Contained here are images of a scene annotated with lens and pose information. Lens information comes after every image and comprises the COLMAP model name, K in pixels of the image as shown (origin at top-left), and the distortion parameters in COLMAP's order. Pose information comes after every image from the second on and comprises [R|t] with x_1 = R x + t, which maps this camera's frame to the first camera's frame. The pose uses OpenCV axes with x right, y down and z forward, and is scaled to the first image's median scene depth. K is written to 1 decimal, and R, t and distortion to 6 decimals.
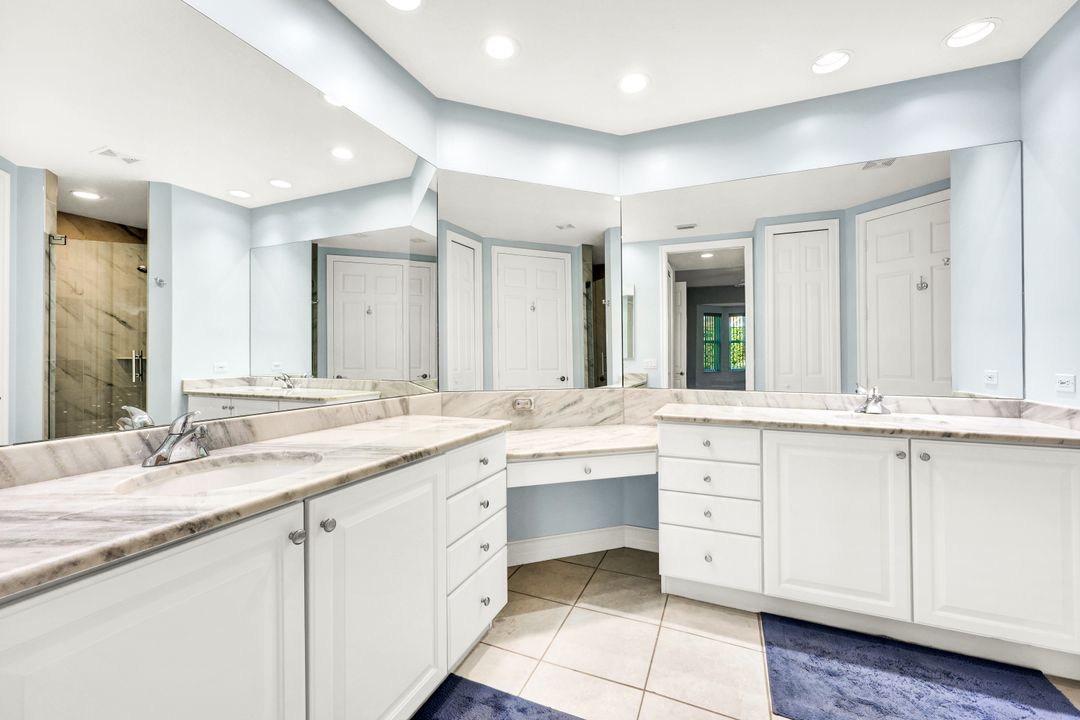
lens RADIAL K [[433.9, 0, 540.9], [0, 433.9, 356.6], [0, 0, 1]] dist [-0.003268, -0.000122]
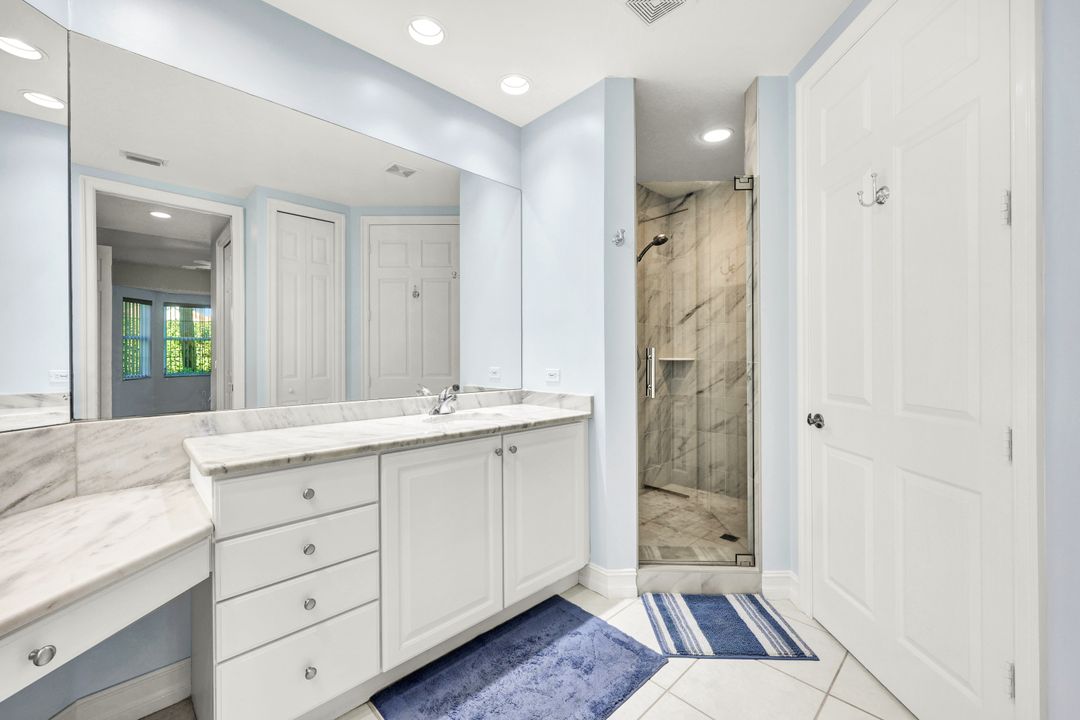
lens RADIAL K [[433.9, 0, 540.9], [0, 433.9, 356.6], [0, 0, 1]] dist [-0.003268, -0.000122]
pose [[0.395525, -0.002505, 0.918452, -0.058929], [0.004437, 0.999990, 0.000816, 0.000747], [-0.918445, 0.003752, 0.395532, 0.414414]]
